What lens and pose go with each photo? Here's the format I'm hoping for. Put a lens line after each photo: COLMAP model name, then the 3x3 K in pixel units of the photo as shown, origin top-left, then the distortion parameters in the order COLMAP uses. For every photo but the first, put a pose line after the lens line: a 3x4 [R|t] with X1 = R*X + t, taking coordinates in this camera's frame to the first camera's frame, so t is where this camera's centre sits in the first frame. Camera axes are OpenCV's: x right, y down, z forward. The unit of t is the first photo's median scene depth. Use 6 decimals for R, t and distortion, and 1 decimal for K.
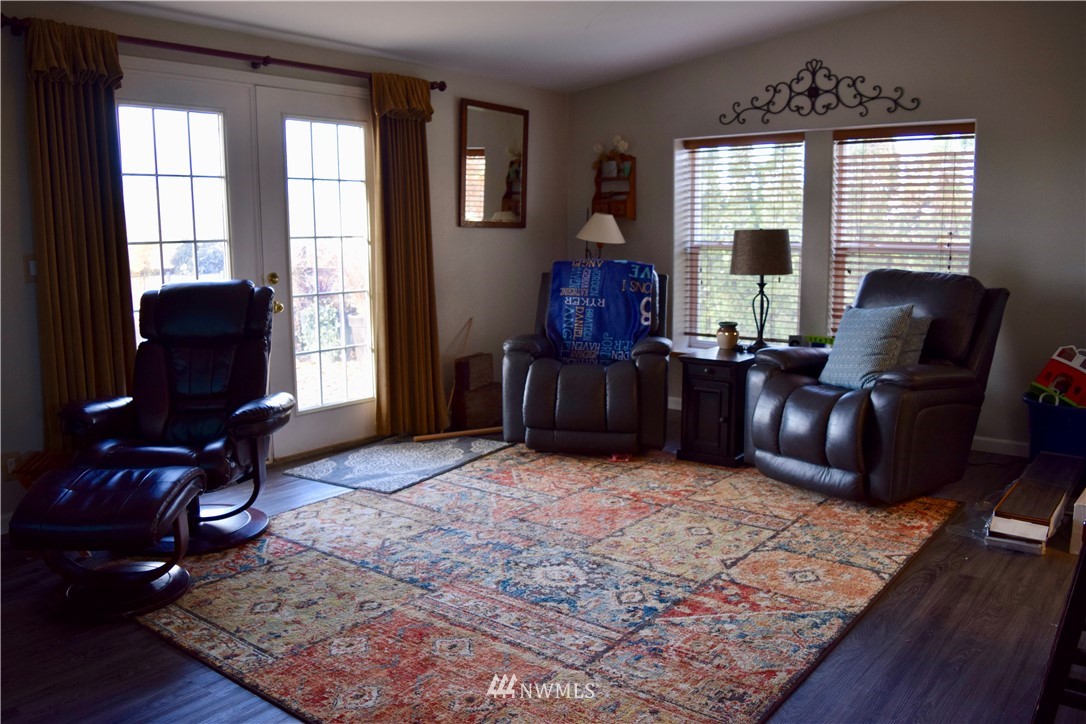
lens RADIAL K [[854.0, 0, 531.8], [0, 854.0, 342.5], [0, 0, 1]] dist [-0.090419, 0.011623]
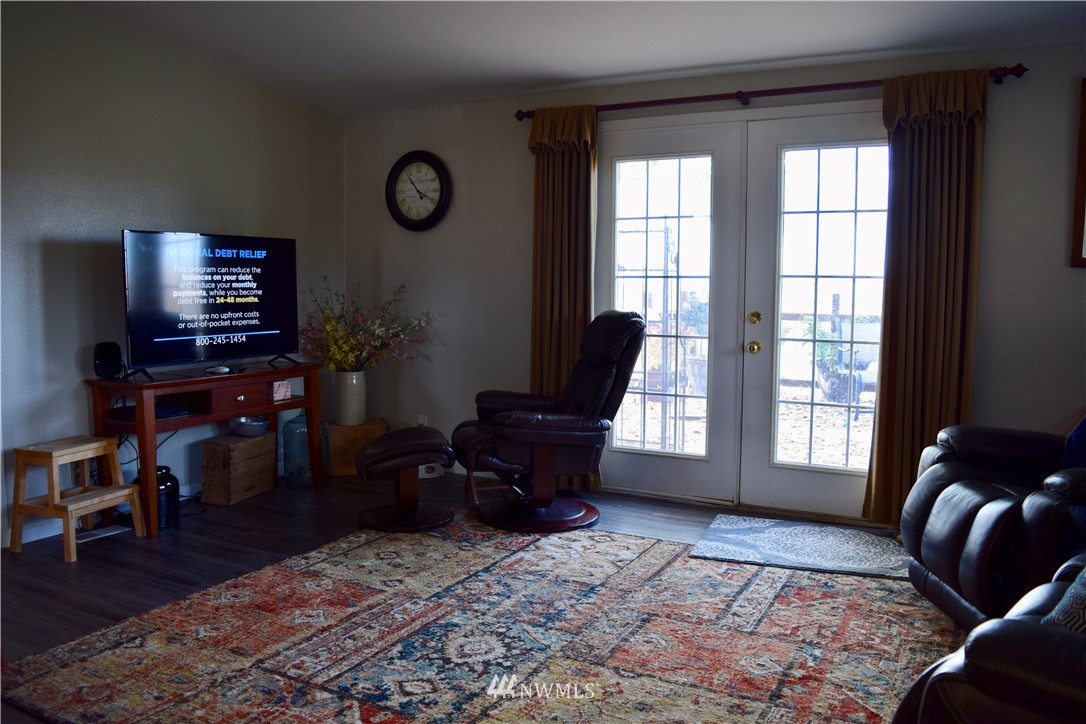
lens RADIAL K [[854.0, 0, 561.0], [0, 854.0, 339.7], [0, 0, 1]] dist [-0.090419, 0.011623]
pose [[0.195300, 0.071888, -0.978105, 0.667054], [-0.137991, 0.989403, 0.045165, -0.070878], [0.970987, 0.126149, 0.203150, 0.656933]]
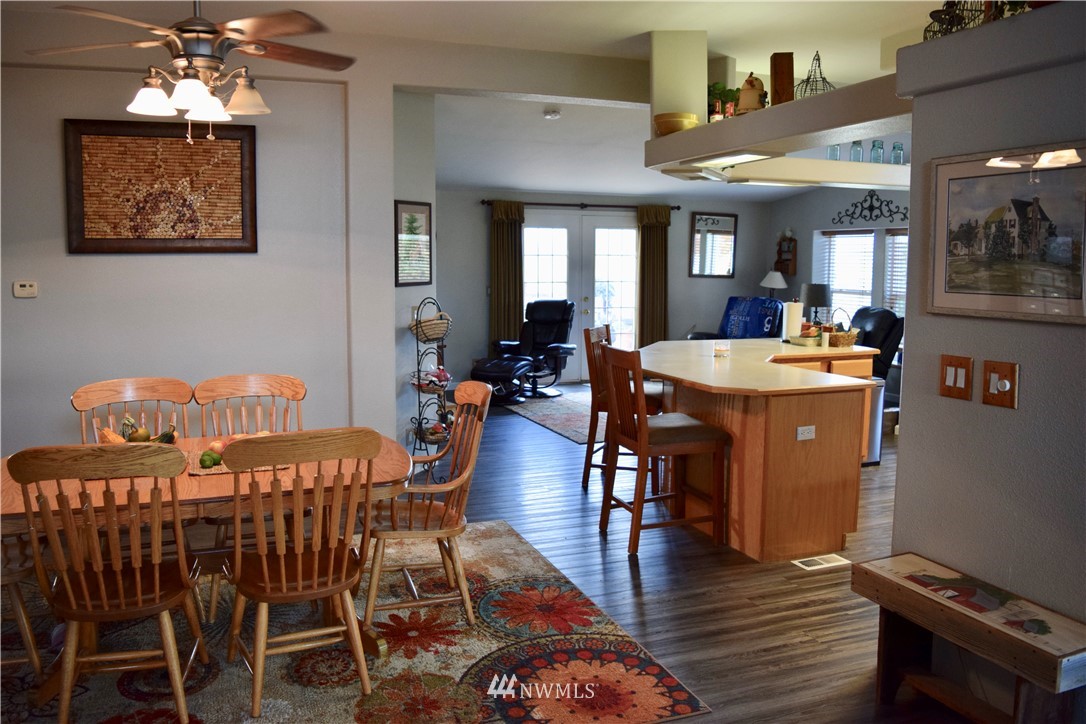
lens RADIAL K [[854.0, 0, 545.7], [0, 854.0, 349.8], [0, 0, 1]] dist [-0.090419, 0.011623]
pose [[0.861965, 0.067361, -0.502473, 0.849326], [-0.079653, 0.996818, -0.003009, 0.084474], [0.500671, 0.042617, 0.864588, -1.150249]]
